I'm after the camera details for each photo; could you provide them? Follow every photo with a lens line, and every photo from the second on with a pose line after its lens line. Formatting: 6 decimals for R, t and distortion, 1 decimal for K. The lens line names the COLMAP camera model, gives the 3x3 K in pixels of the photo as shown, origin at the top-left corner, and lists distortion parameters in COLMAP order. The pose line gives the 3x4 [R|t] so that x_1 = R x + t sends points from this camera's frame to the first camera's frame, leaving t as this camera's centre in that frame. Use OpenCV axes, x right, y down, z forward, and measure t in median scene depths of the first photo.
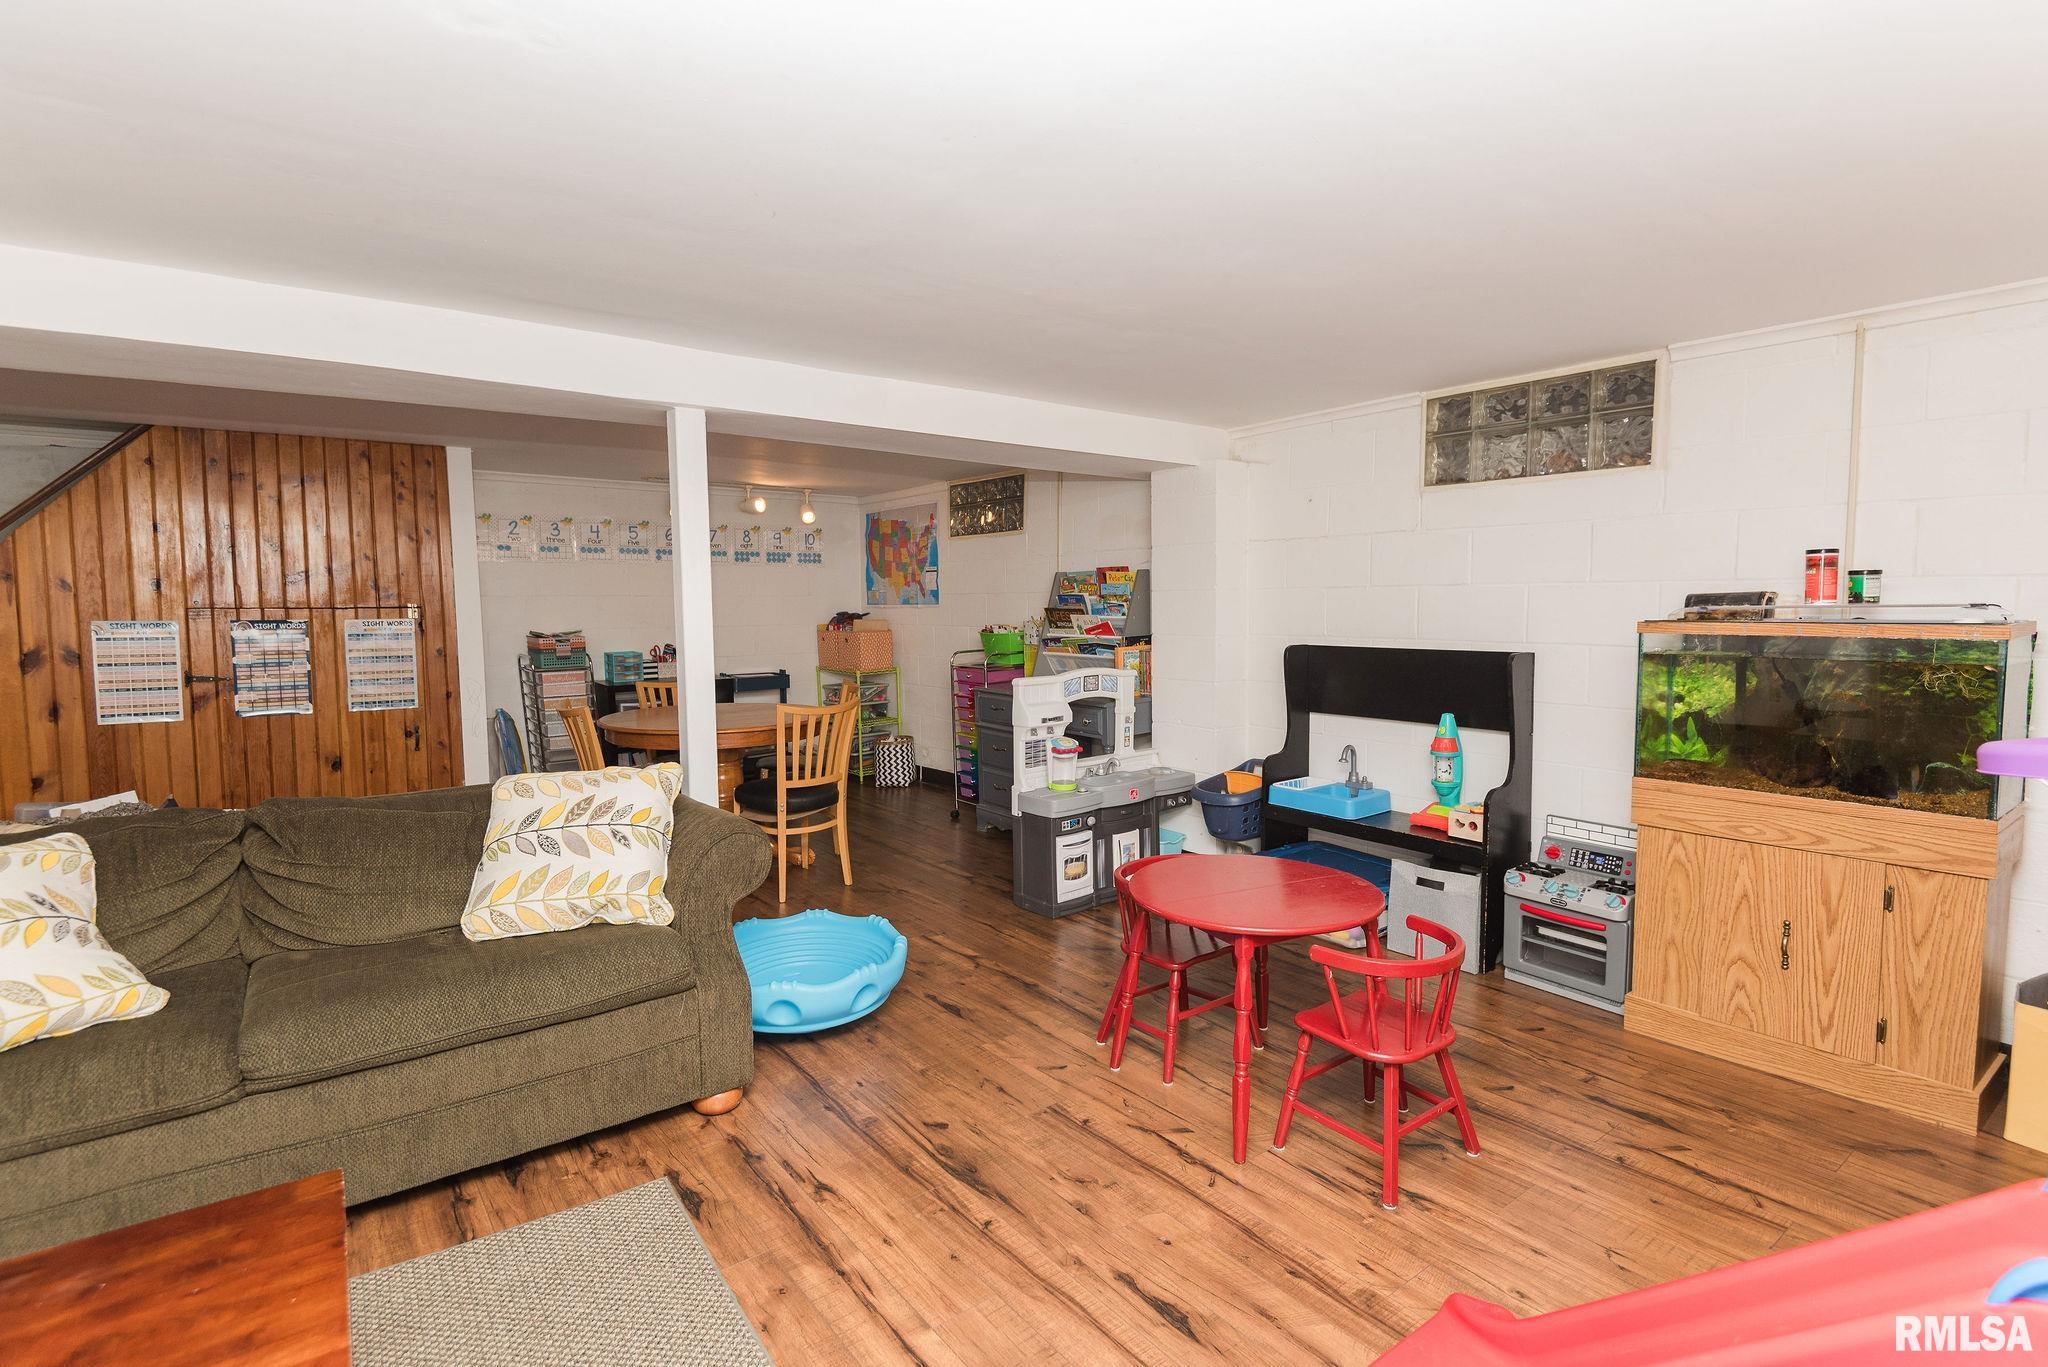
lens RADIAL K [[991.9, 0, 1028.4], [0, 991.9, 680.1], [0, 0, 1]] dist [0.033675, -0.030326]
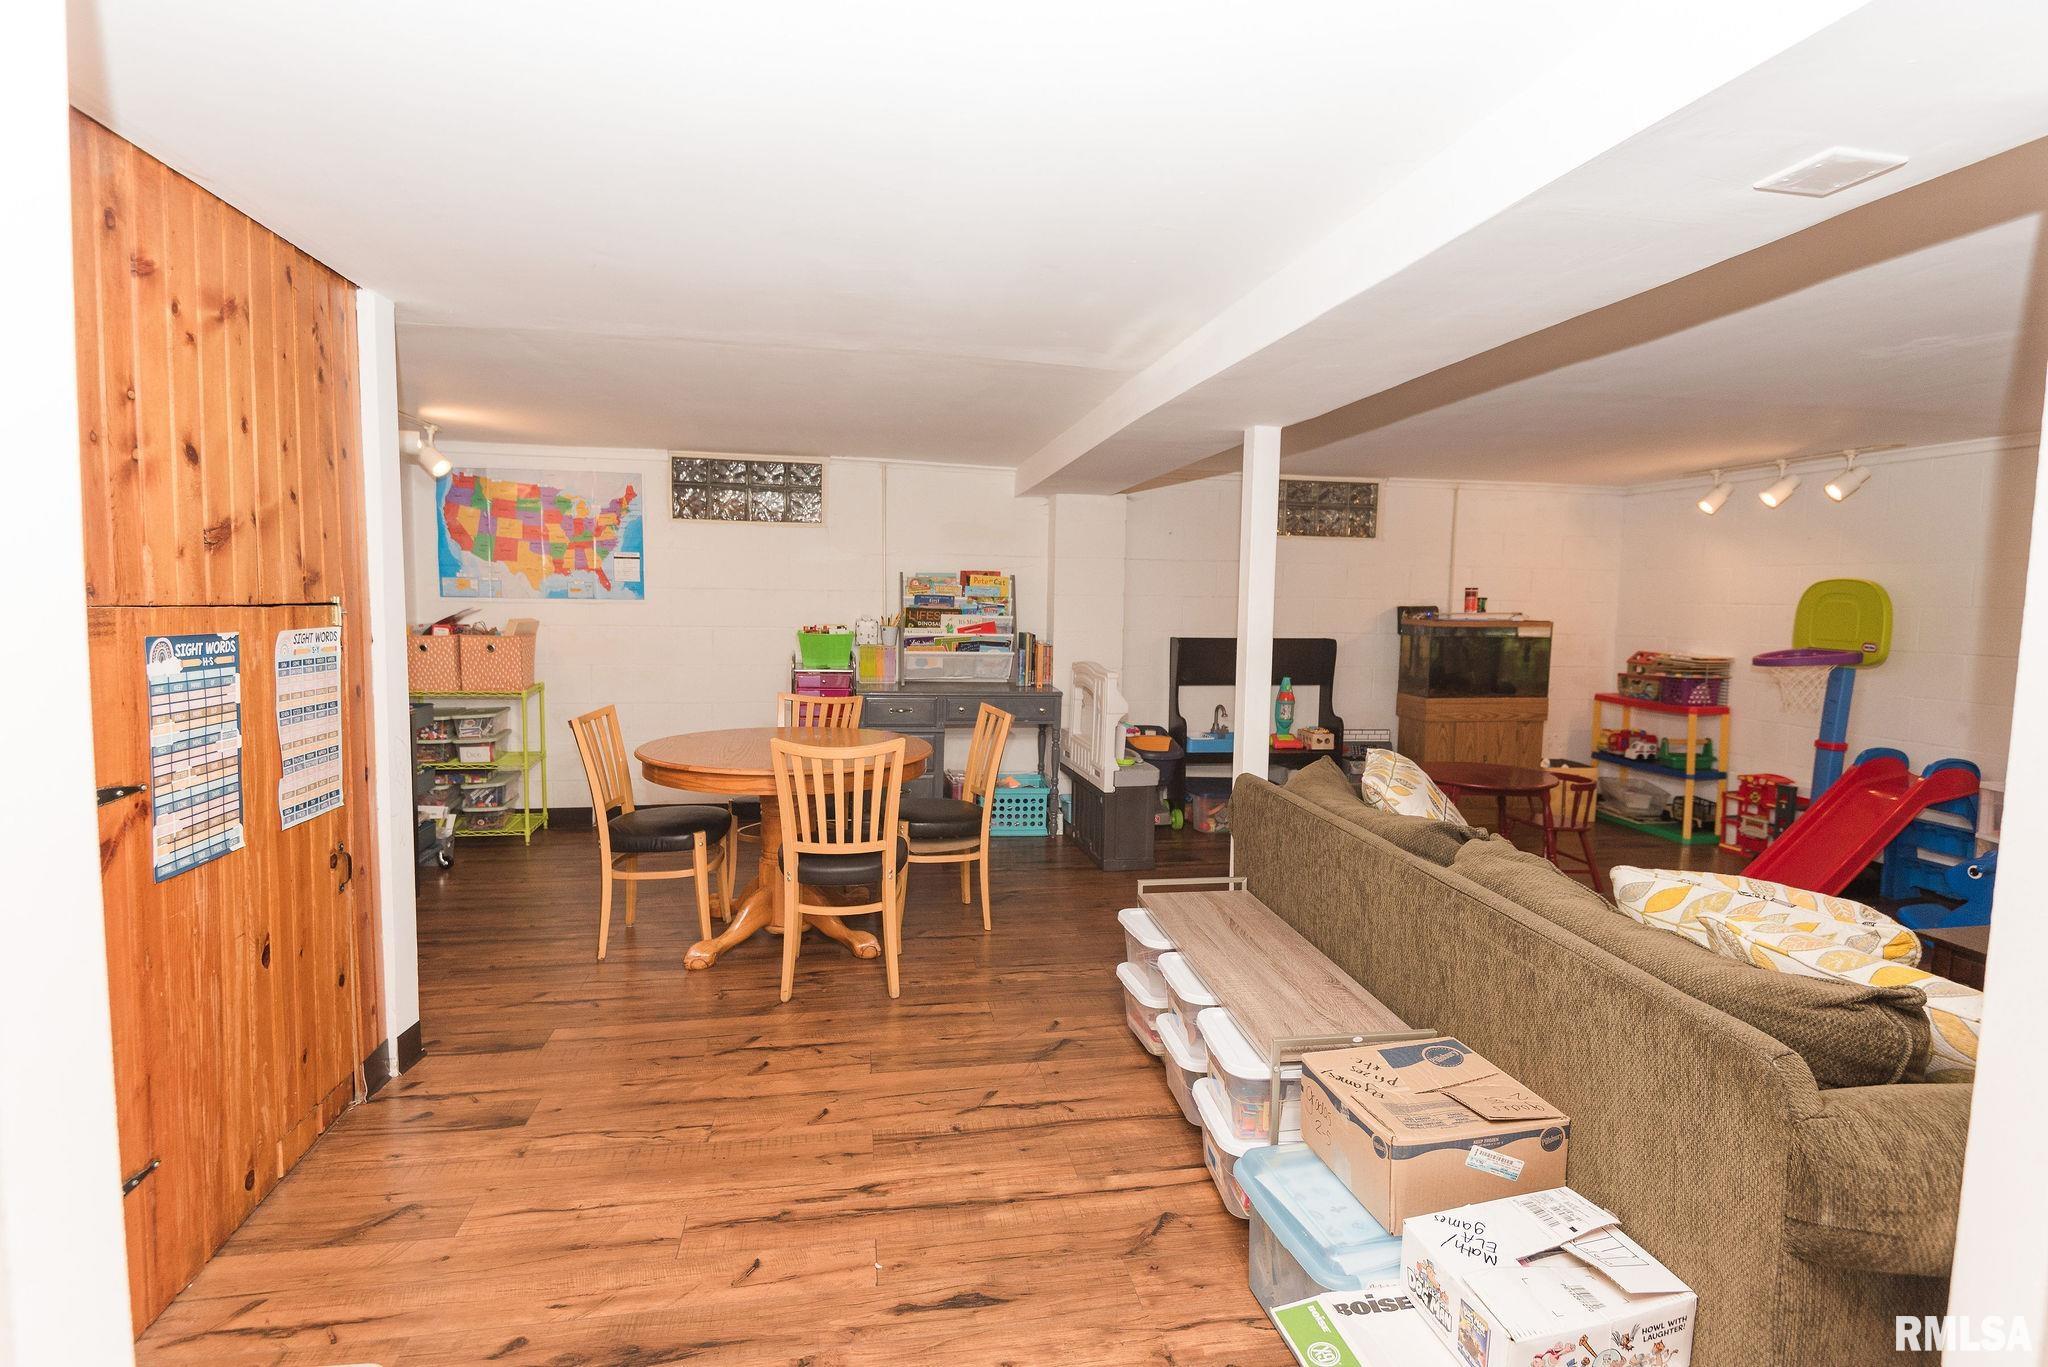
lens RADIAL K [[991.9, 0, 1028.4], [0, 991.9, 680.1], [0, 0, 1]] dist [0.033675, -0.030326]
pose [[0.455767, -0.060317, 0.888053, -1.012429], [0.052167, 0.997796, 0.040998, -0.042061], [-0.888569, 0.027641, 0.457909, 0.531070]]
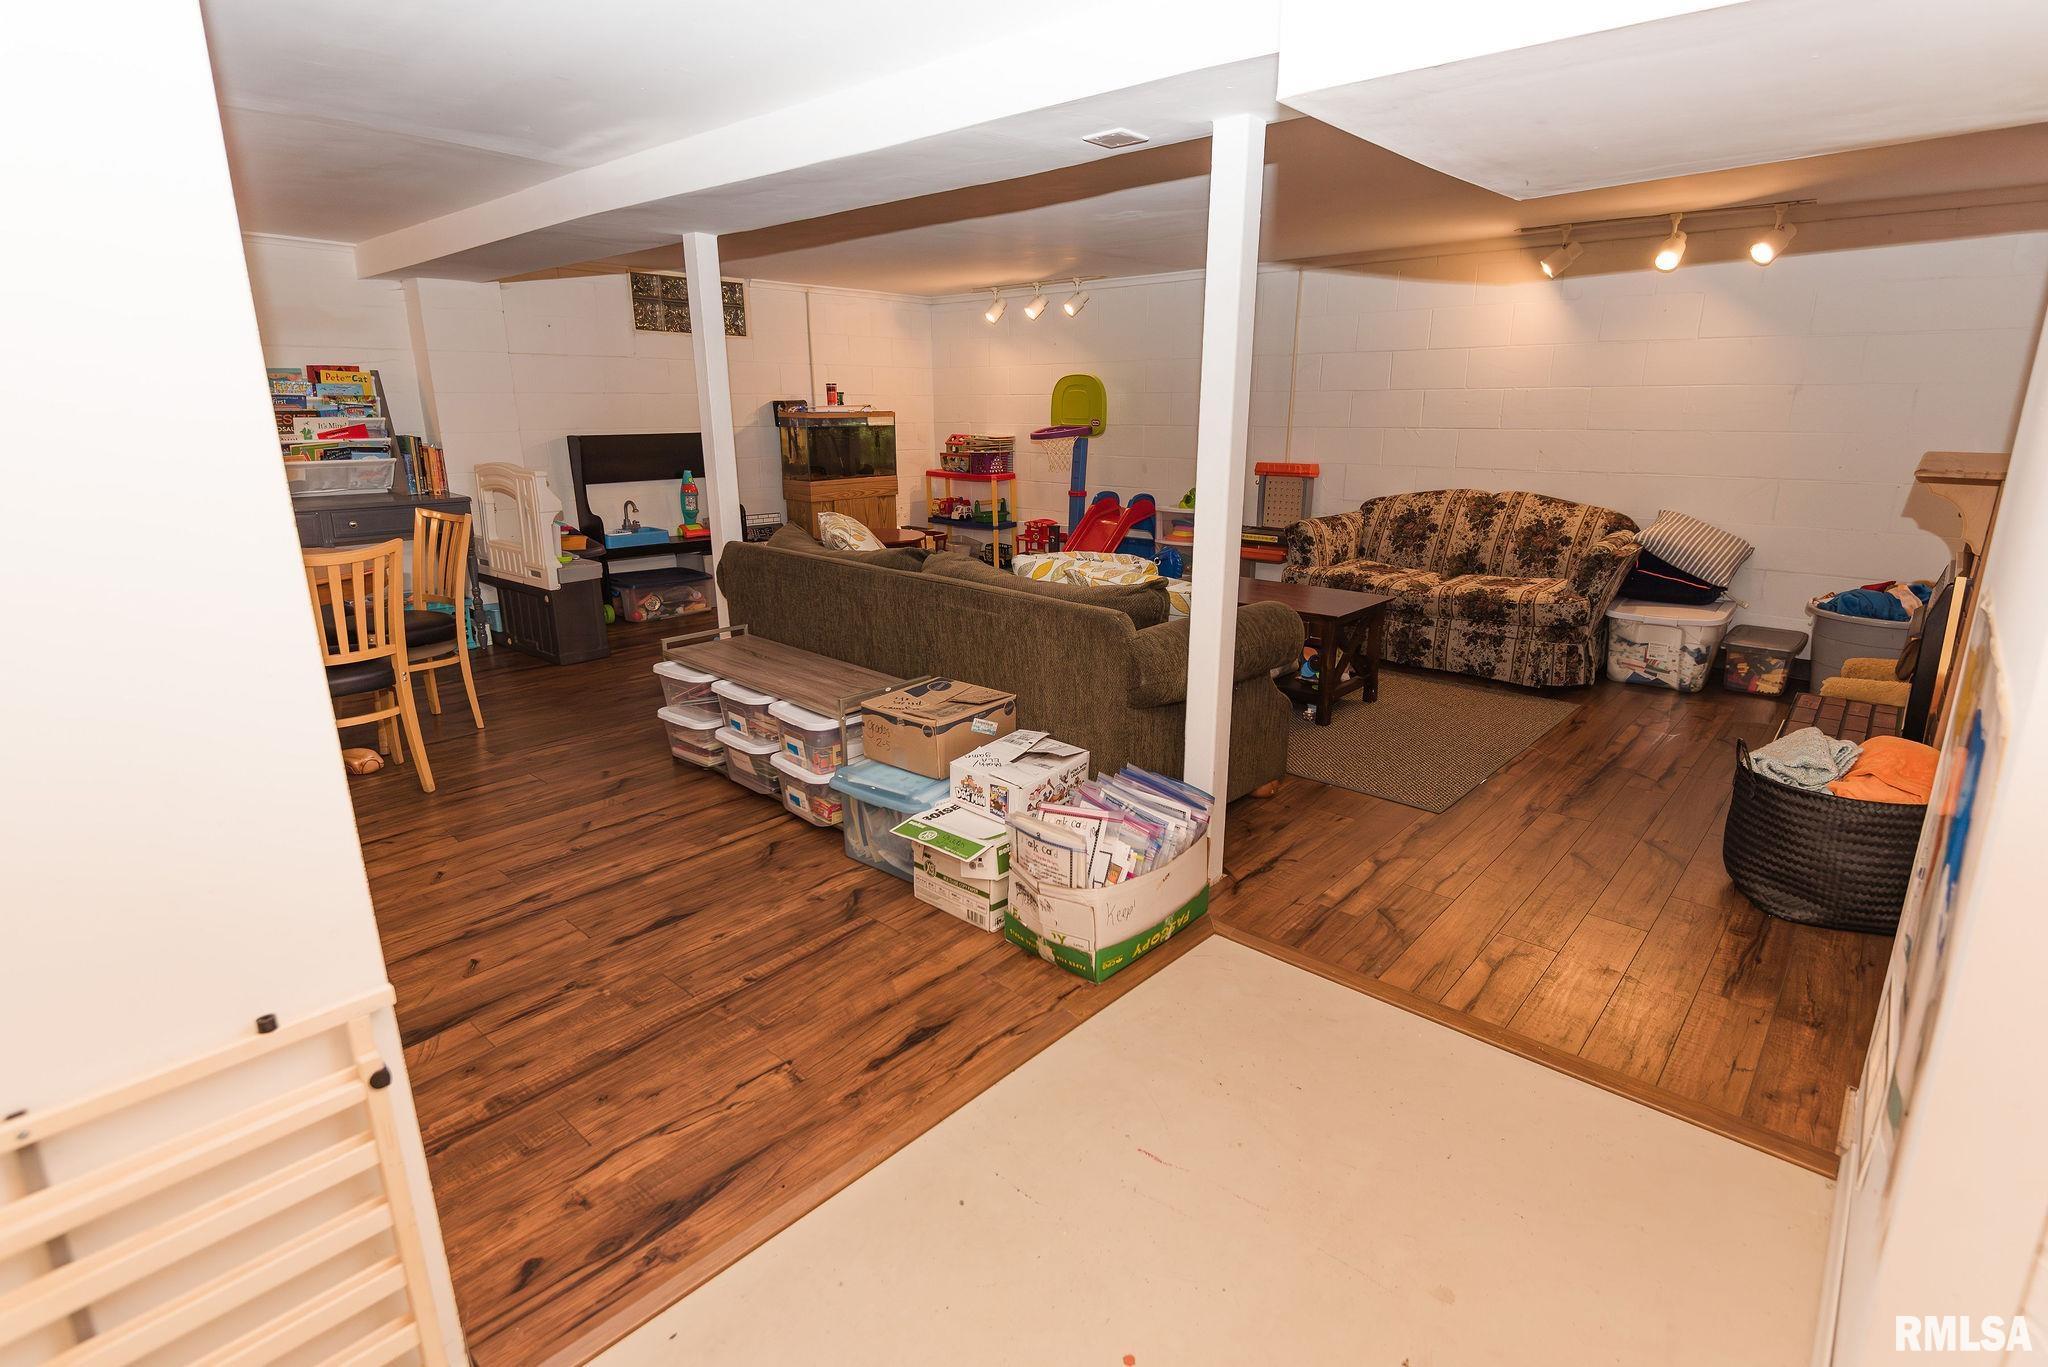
lens RADIAL K [[1004.2, 0, 1029.1], [0, 1004.2, 680.3], [0, 0, 1]] dist [0.044048, -0.041423]
pose [[-0.190934, -0.252984, 0.948443, -1.227600], [0.084830, 0.958351, 0.272704, -0.038598], [-0.977930, 0.132524, -0.161522, 0.628510]]
